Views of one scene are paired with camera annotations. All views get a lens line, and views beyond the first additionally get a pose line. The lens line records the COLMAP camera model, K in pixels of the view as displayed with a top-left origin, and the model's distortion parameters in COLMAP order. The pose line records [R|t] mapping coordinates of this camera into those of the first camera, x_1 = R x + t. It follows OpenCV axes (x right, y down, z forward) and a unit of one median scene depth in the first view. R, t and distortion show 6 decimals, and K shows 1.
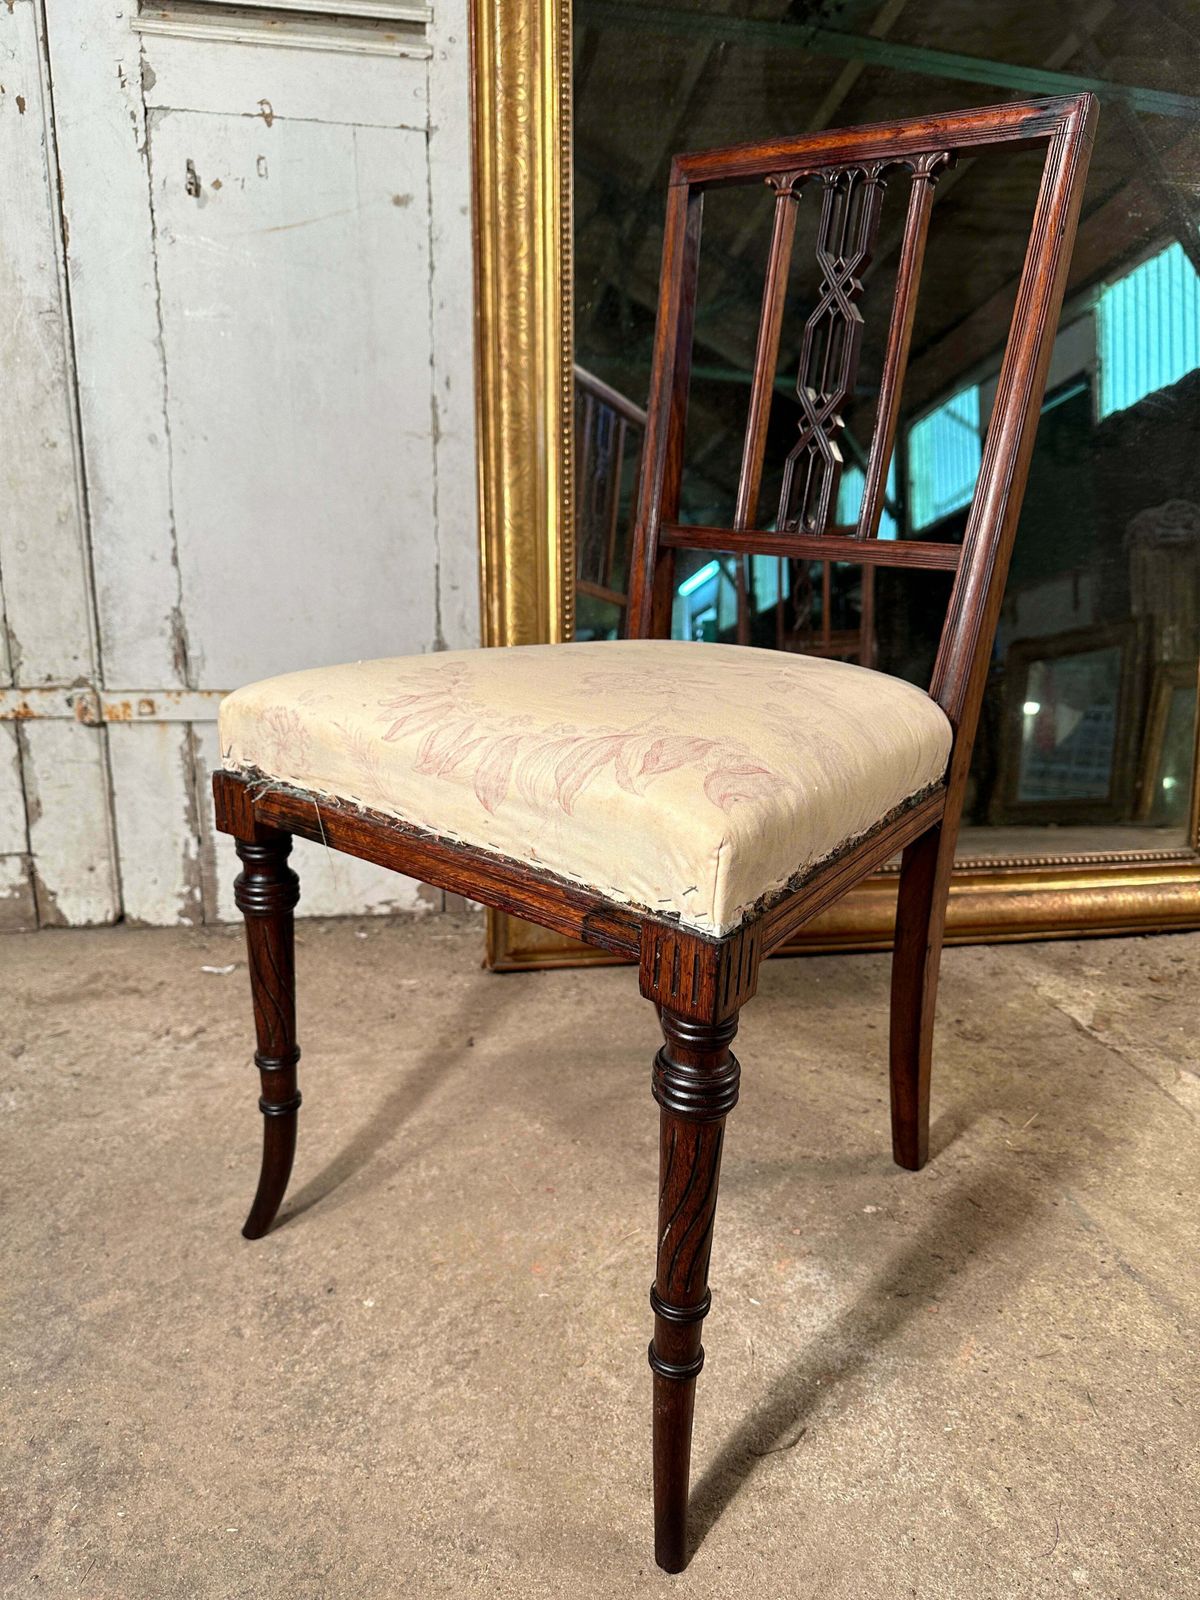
lens RADIAL K [[1175.2, 0, 602.1], [0, 1175.2, 810.6], [0, 0, 1]] dist [0.016507, -0.026230]
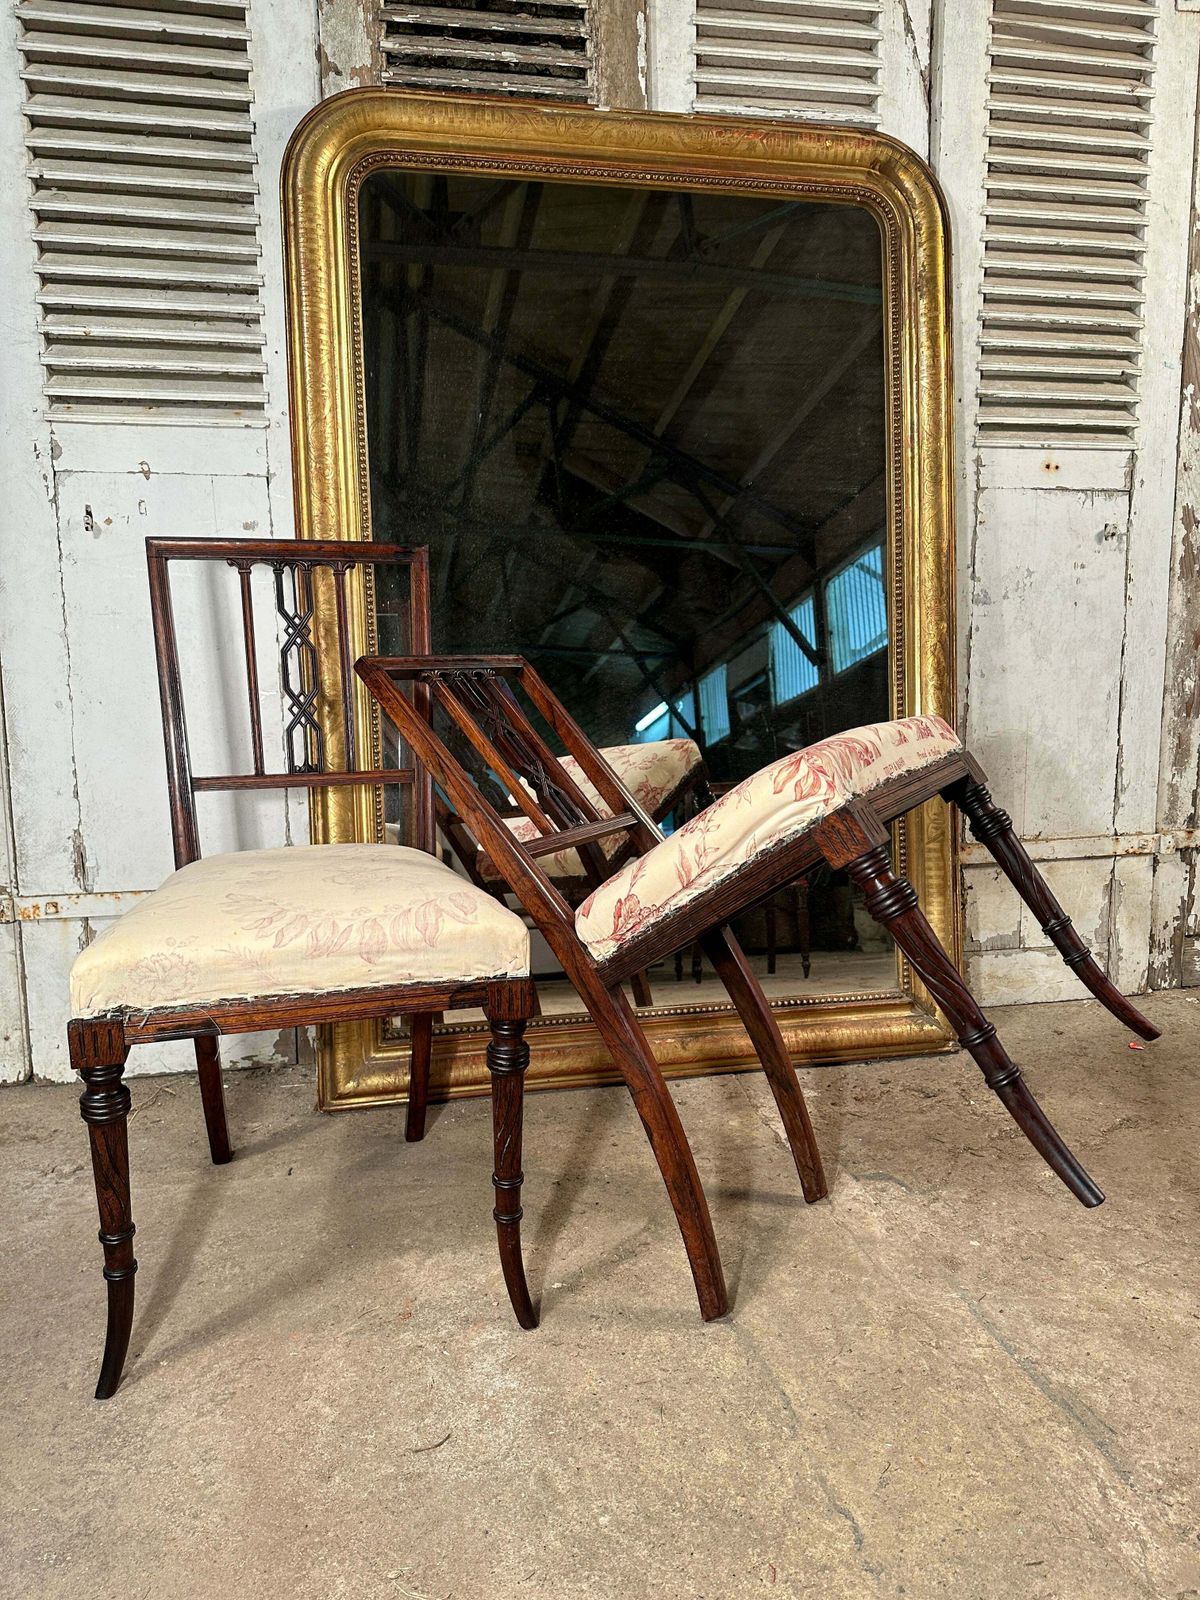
lens RADIAL K [[1175.2, 0, 601.1], [0, 1175.2, 791.9], [0, 0, 1]] dist [0.016507, -0.026230]
pose [[0.999478, -0.029263, 0.013713, 0.215877], [0.030725, 0.991988, -0.122541, -0.043074], [-0.010018, 0.122898, 0.992369, -0.315214]]
